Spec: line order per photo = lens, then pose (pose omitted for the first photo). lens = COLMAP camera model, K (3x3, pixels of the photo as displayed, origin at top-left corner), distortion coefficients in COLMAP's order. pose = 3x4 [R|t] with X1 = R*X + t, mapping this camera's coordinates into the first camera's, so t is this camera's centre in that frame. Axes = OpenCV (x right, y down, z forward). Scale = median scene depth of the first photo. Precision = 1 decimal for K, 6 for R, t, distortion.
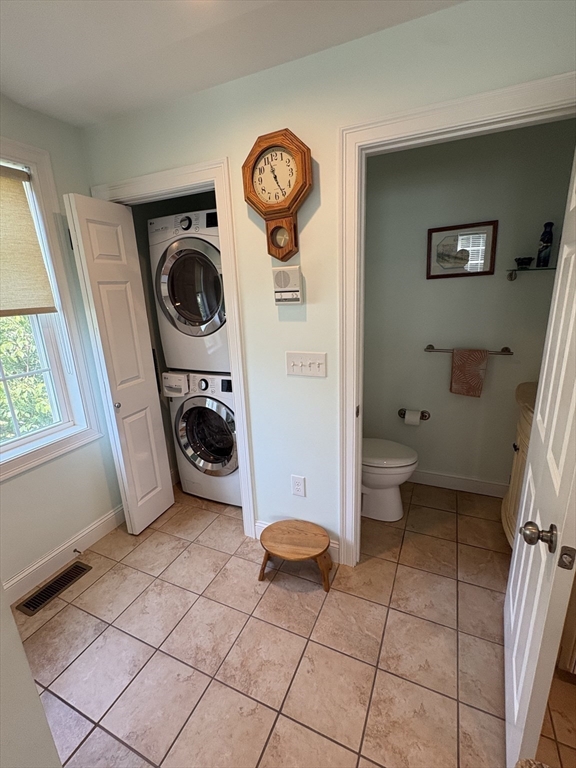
lens RADIAL K [[350.5, 0, 285.9], [0, 350.5, 383.7], [0, 0, 1]] dist [-0.000112, 0.000018]
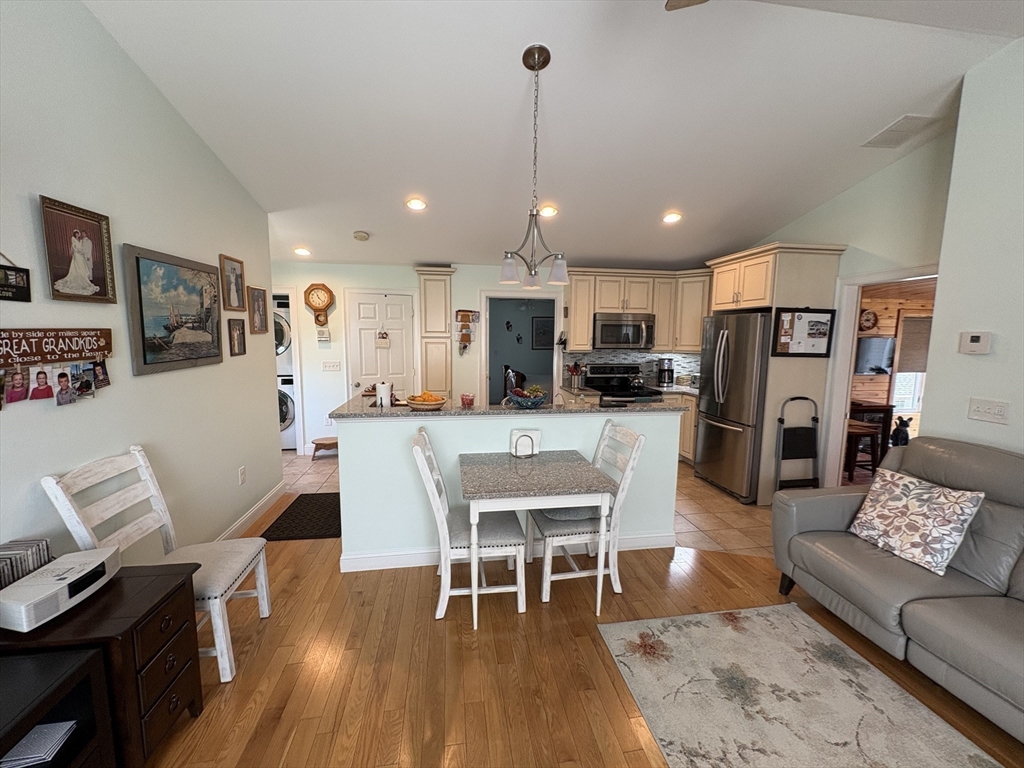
lens RADIAL K [[409.2, 0, 510.2], [0, 409.2, 383.4], [0, 0, 1]] dist [-0.001904, -0.000244]
pose [[0.838607, -0.013796, 0.544563, -0.510825], [0.101096, 0.986254, -0.130698, 0.638372], [-0.535274, 0.164657, 0.828474, -2.309507]]
